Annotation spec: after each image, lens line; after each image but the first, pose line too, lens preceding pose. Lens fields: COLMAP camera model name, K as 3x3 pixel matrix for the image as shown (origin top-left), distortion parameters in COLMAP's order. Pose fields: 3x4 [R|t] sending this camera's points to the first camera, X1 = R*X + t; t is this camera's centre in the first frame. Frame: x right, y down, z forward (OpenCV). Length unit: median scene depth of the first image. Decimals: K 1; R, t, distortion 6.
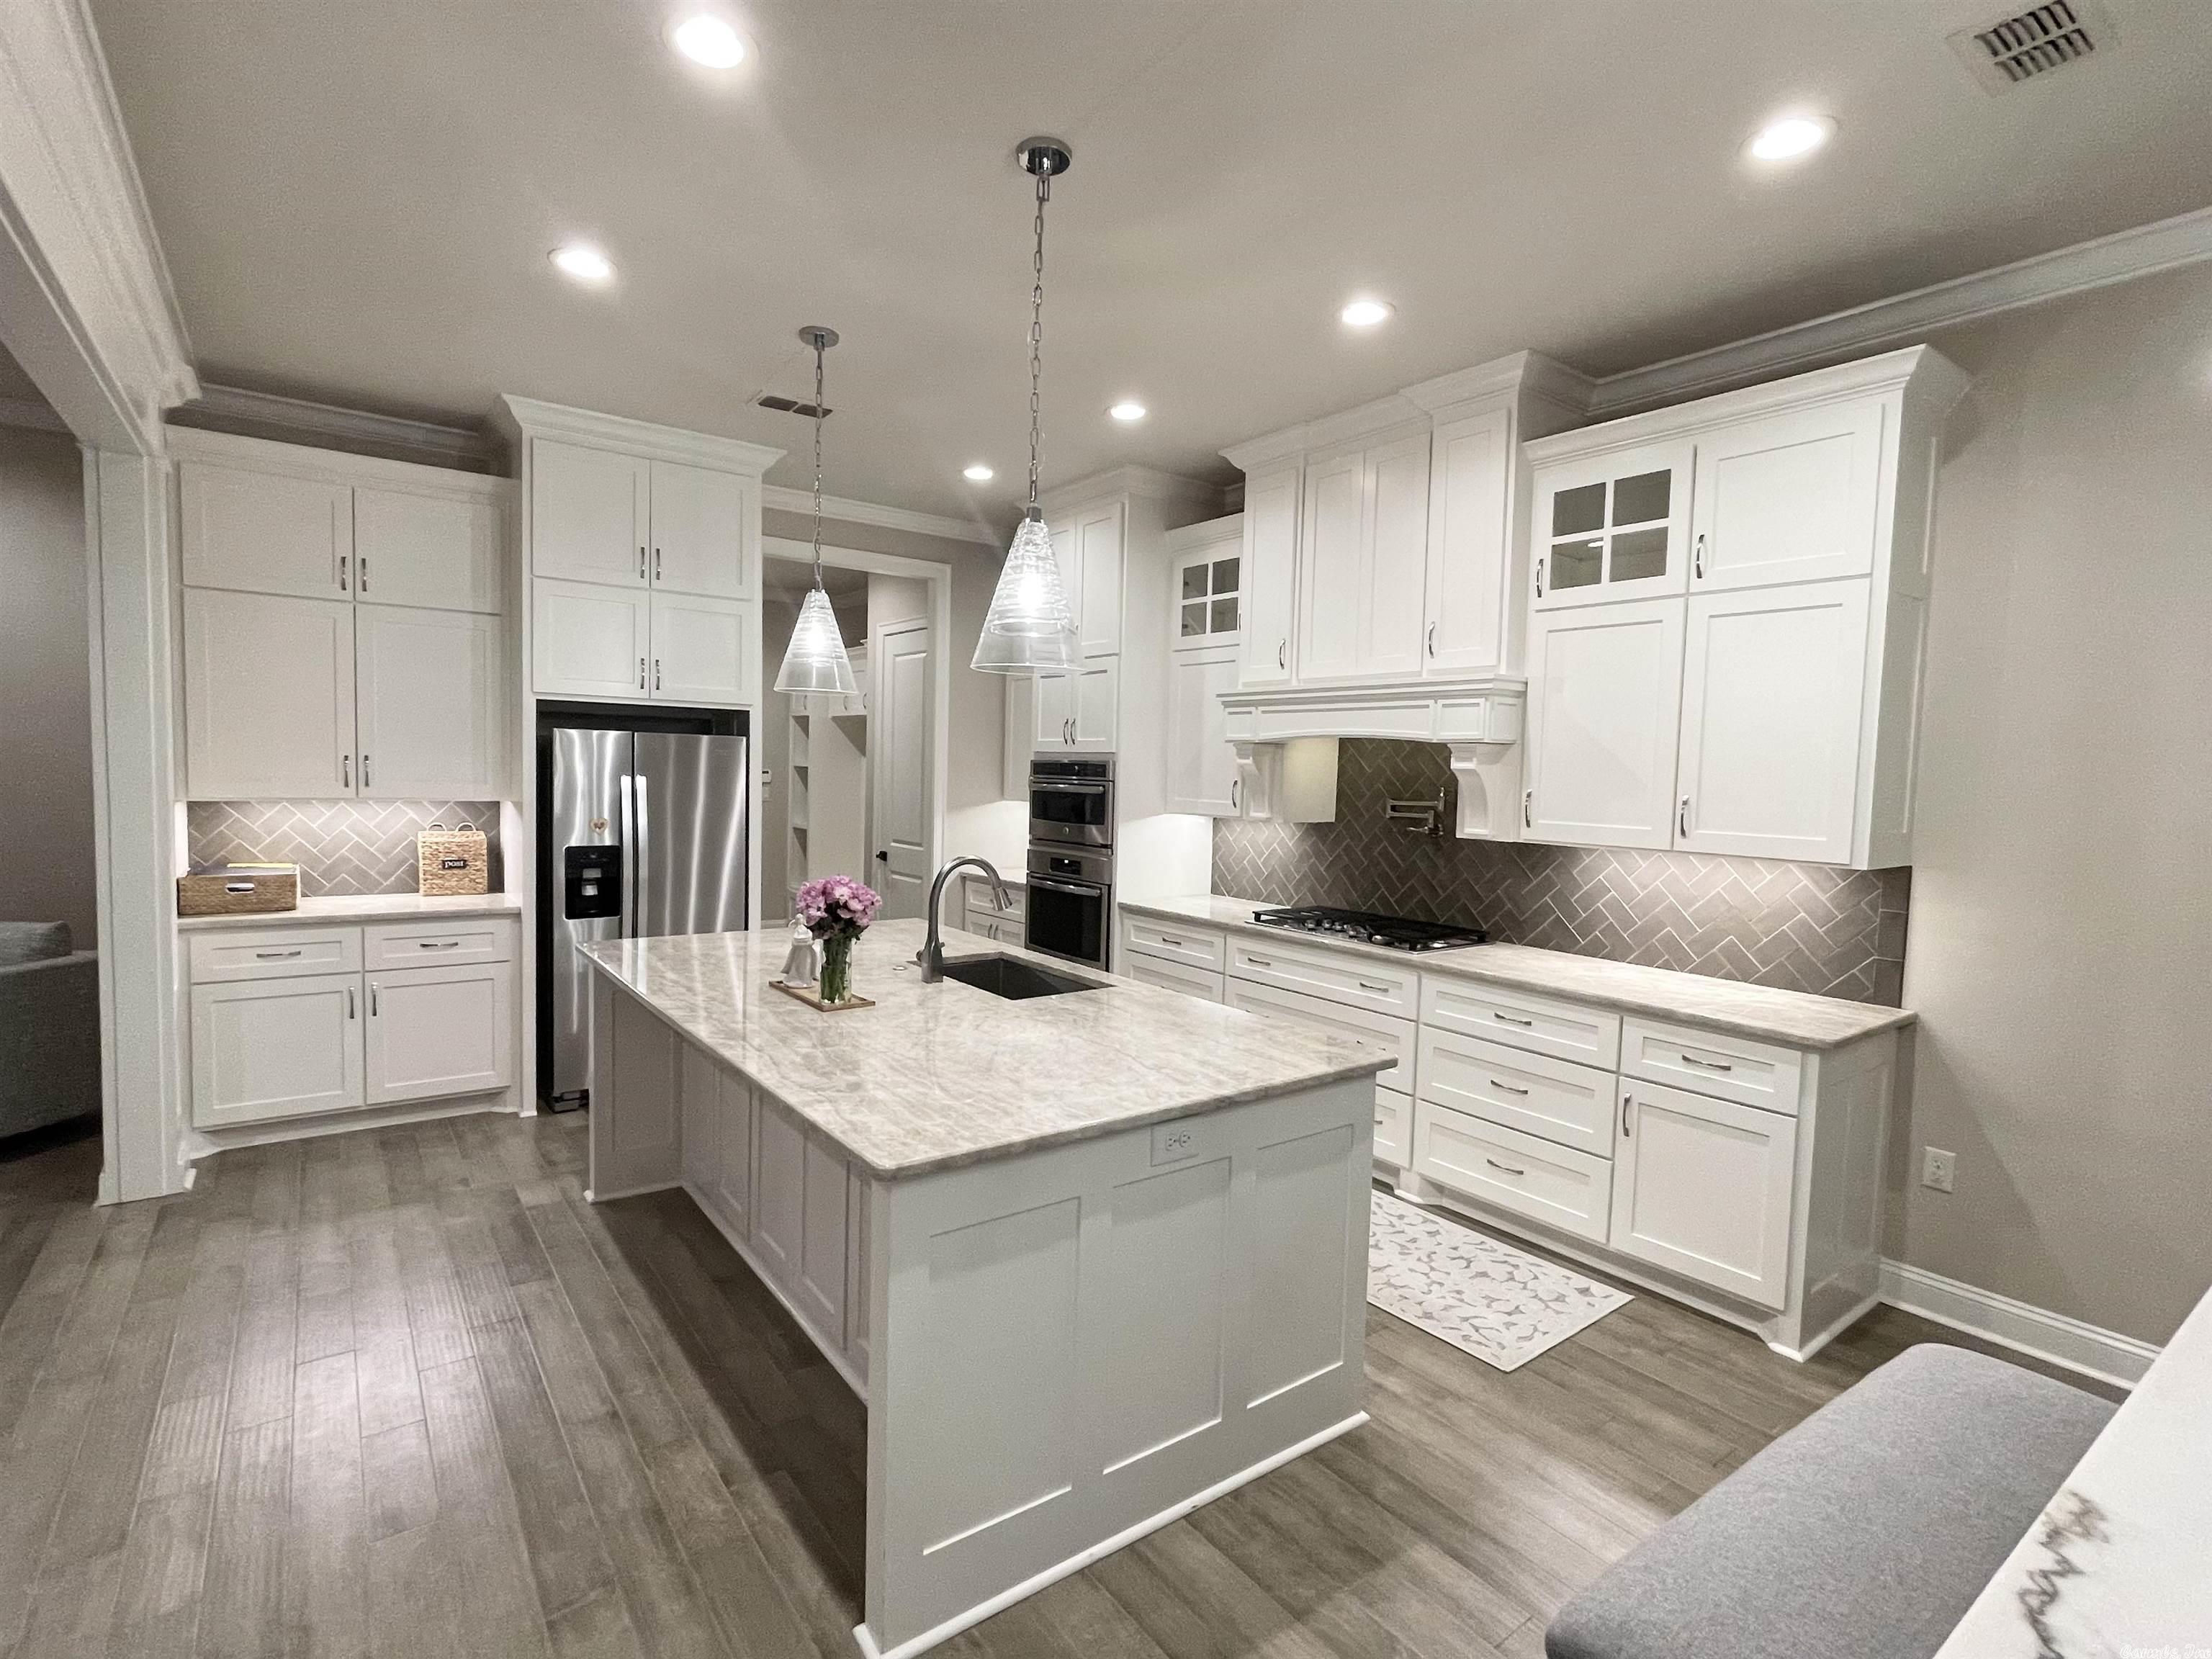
lens RADIAL K [[1067.4, 0, 1092.9], [0, 1067.4, 834.6], [0, 0, 1]] dist [0.002421, -0.000710]
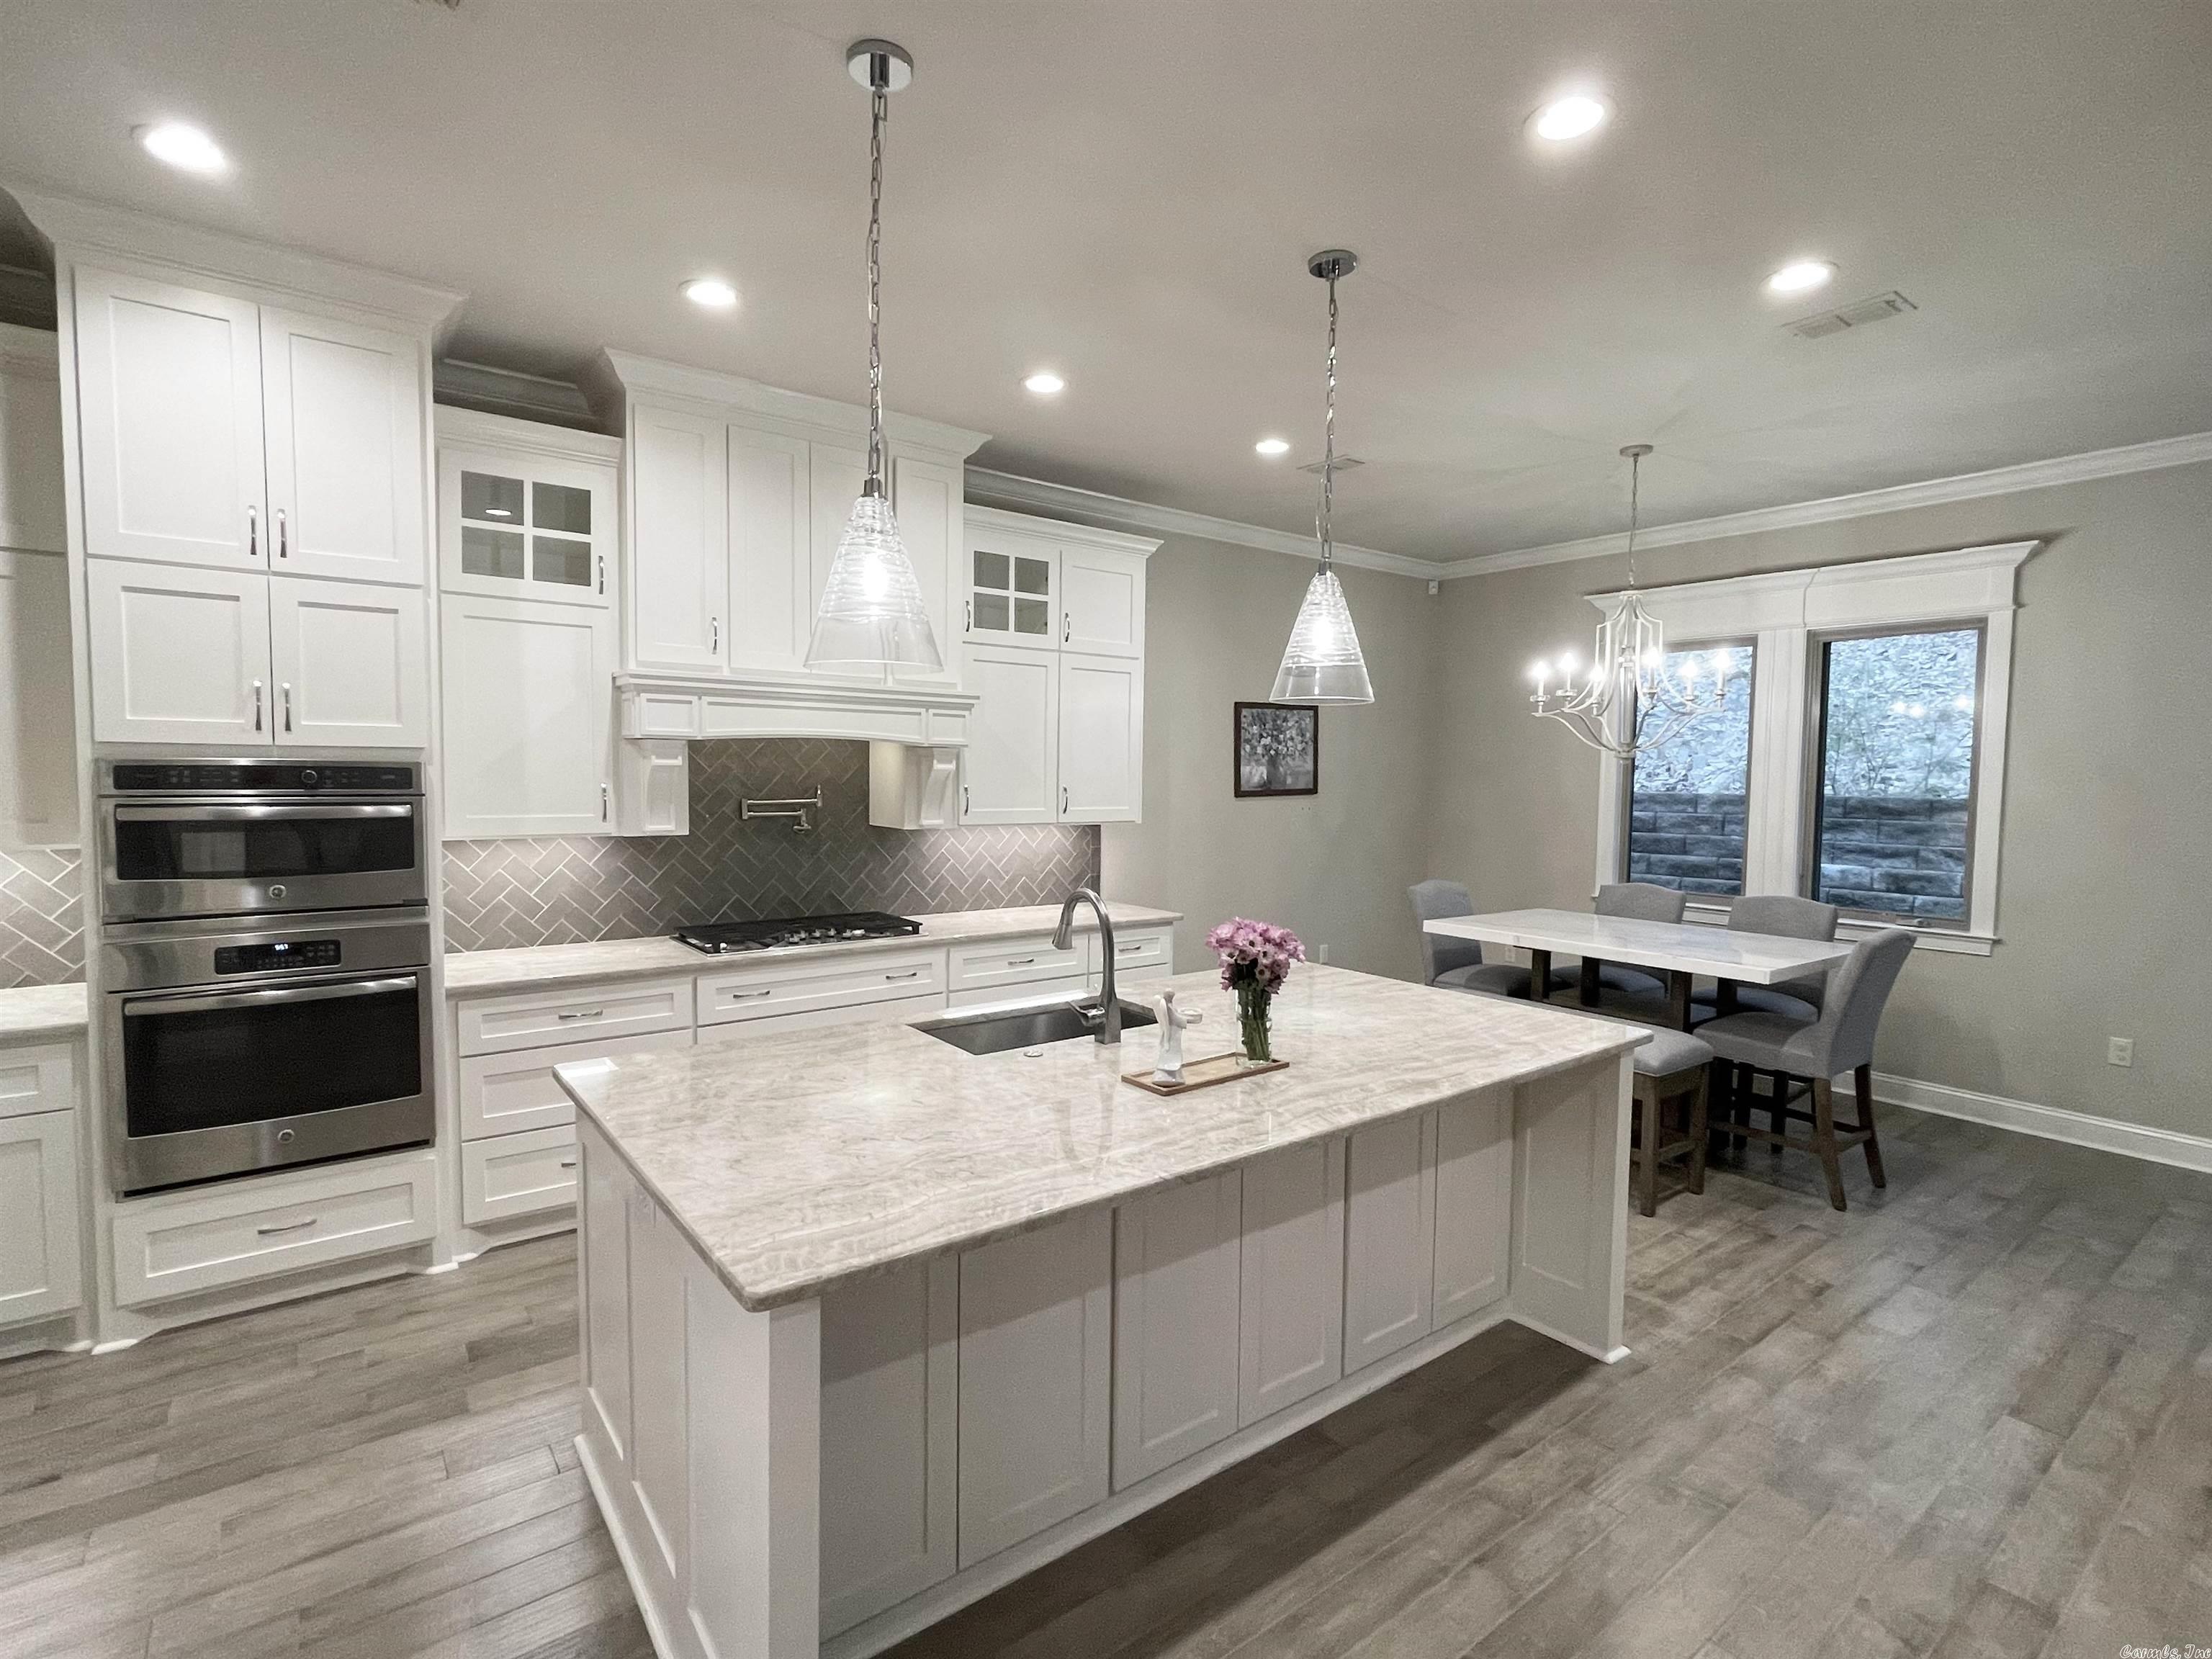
lens RADIAL K [[1067.4, 0, 1100.7], [0, 1067.4, 830.5], [0, 0, 1]] dist [0.002421, -0.000710]
pose [[-0.023473, -0.083843, 0.996202, -0.738105], [0.051295, 0.995063, 0.084956, -0.076199], [-0.998408, 0.053094, -0.019057, 0.763930]]
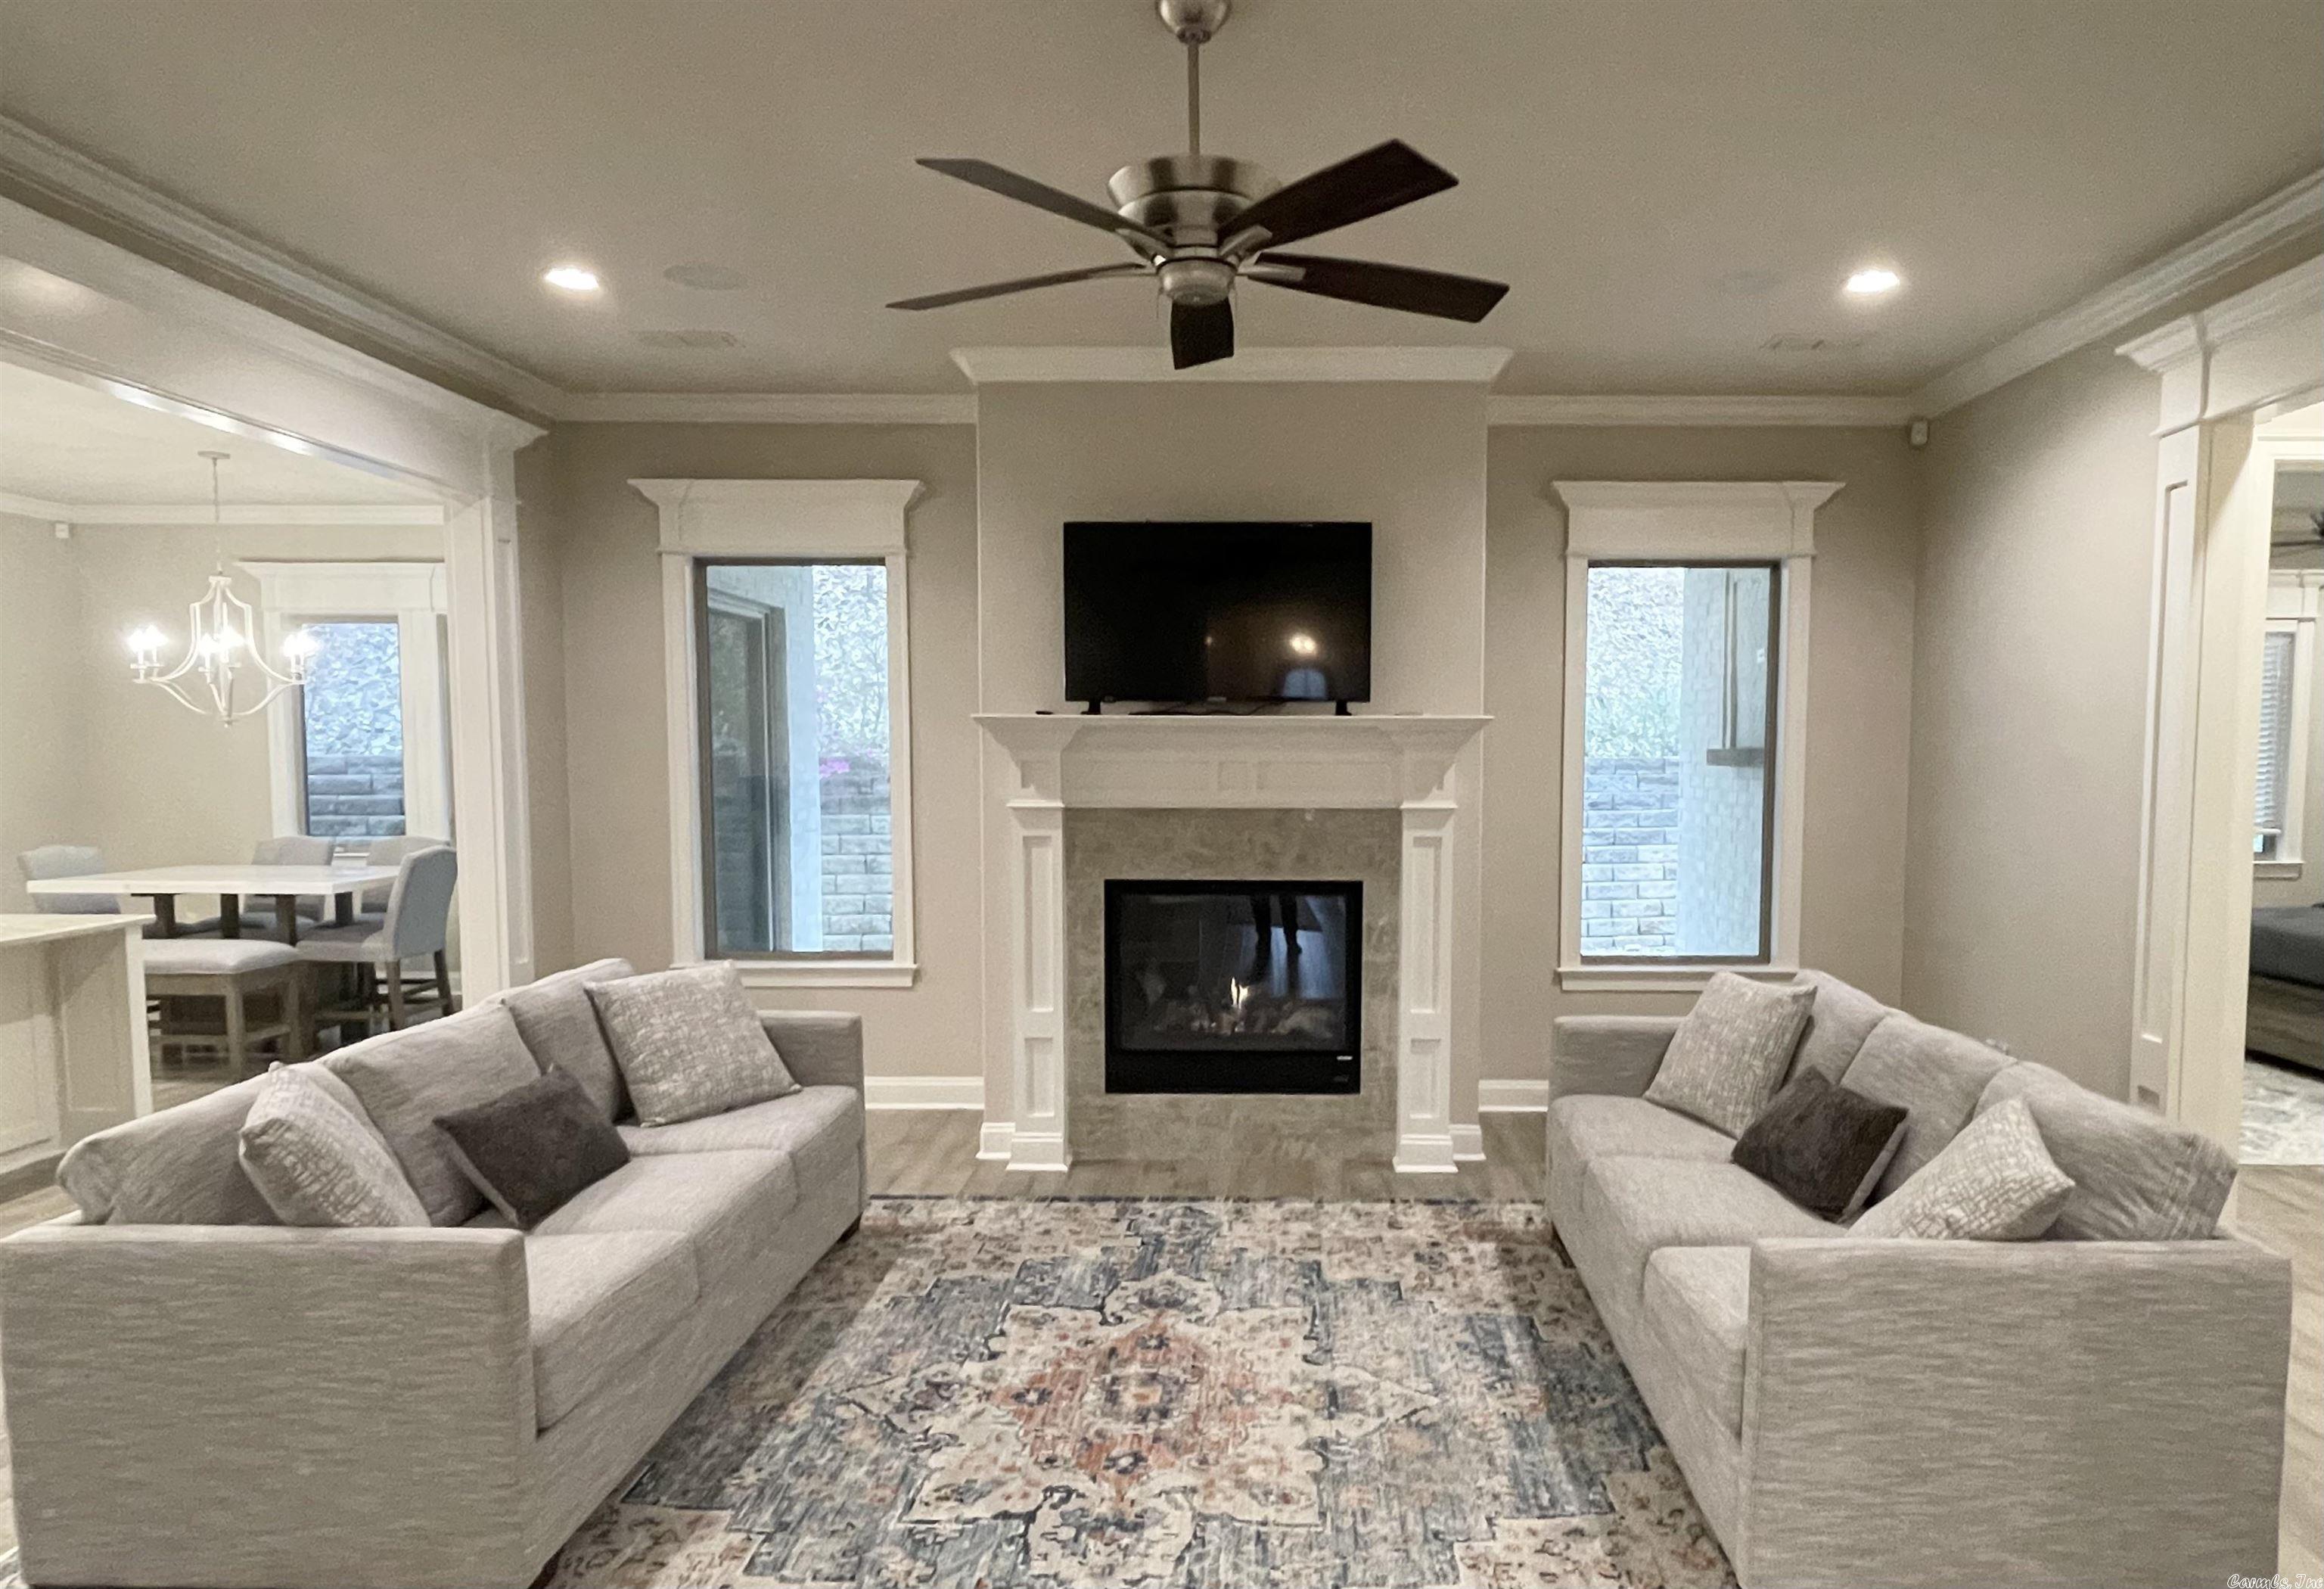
lens RADIAL K [[1402.8, 0, 1235.2], [0, 1402.8, 850.7], [0, 0, 1]] dist [0.014916, -0.005809]
pose [[-0.795445, -0.074171, 0.601470, -1.505570], [0.013891, 0.989990, 0.140453, -0.093822], [-0.605867, 0.120078, -0.786452, 0.806697]]
